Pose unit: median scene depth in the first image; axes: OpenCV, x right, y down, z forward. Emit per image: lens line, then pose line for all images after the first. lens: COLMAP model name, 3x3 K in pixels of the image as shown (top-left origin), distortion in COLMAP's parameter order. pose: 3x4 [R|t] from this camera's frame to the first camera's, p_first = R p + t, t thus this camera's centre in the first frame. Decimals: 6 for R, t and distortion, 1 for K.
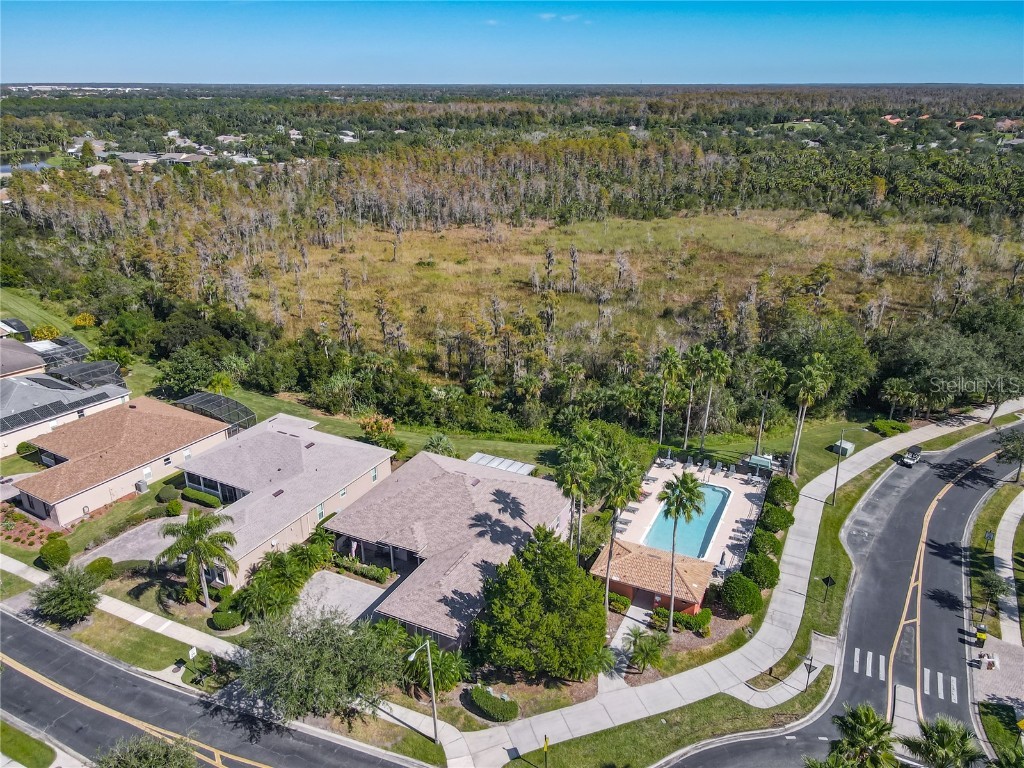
lens RADIAL K [[759.2, 0, 513.6], [0, 759.2, 383.8], [0, 0, 1]] dist [0.012886, 0.001890]
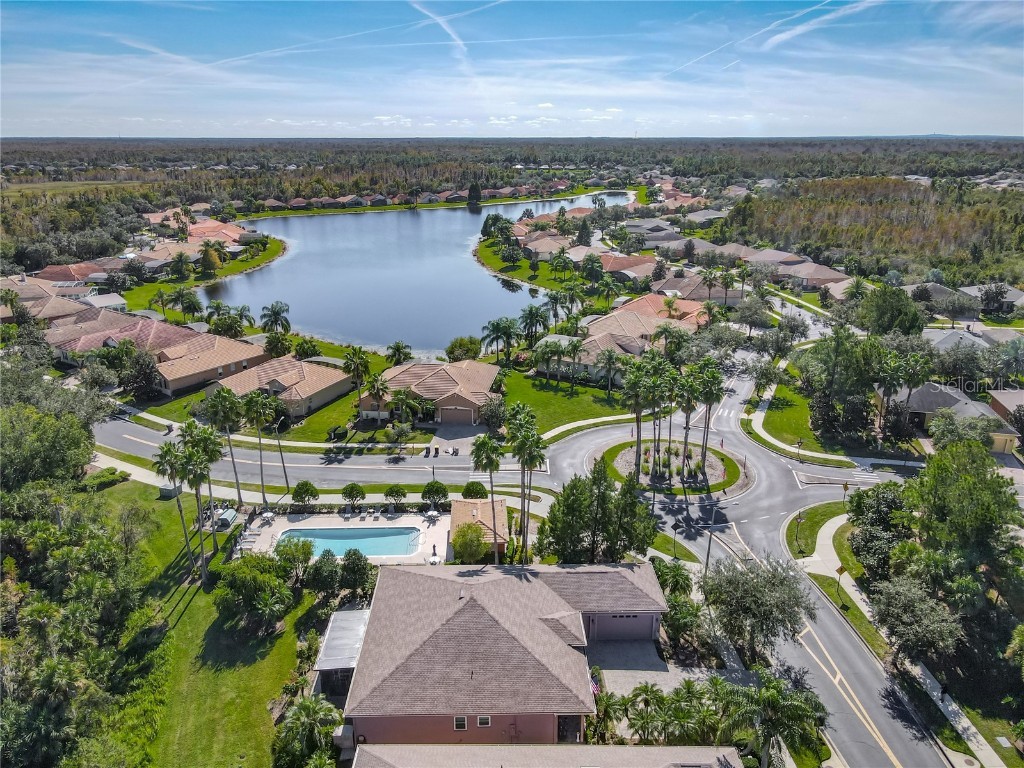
lens RADIAL K [[759.2, 0, 503.8], [0, 759.2, 380.7], [0, 0, 1]] dist [0.012886, 0.001890]
pose [[-0.456541, -0.273868, 0.846502, -0.582557], [0.330420, 0.831206, 0.447123, -0.342770], [-0.826071, 0.483831, -0.288988, 0.871505]]
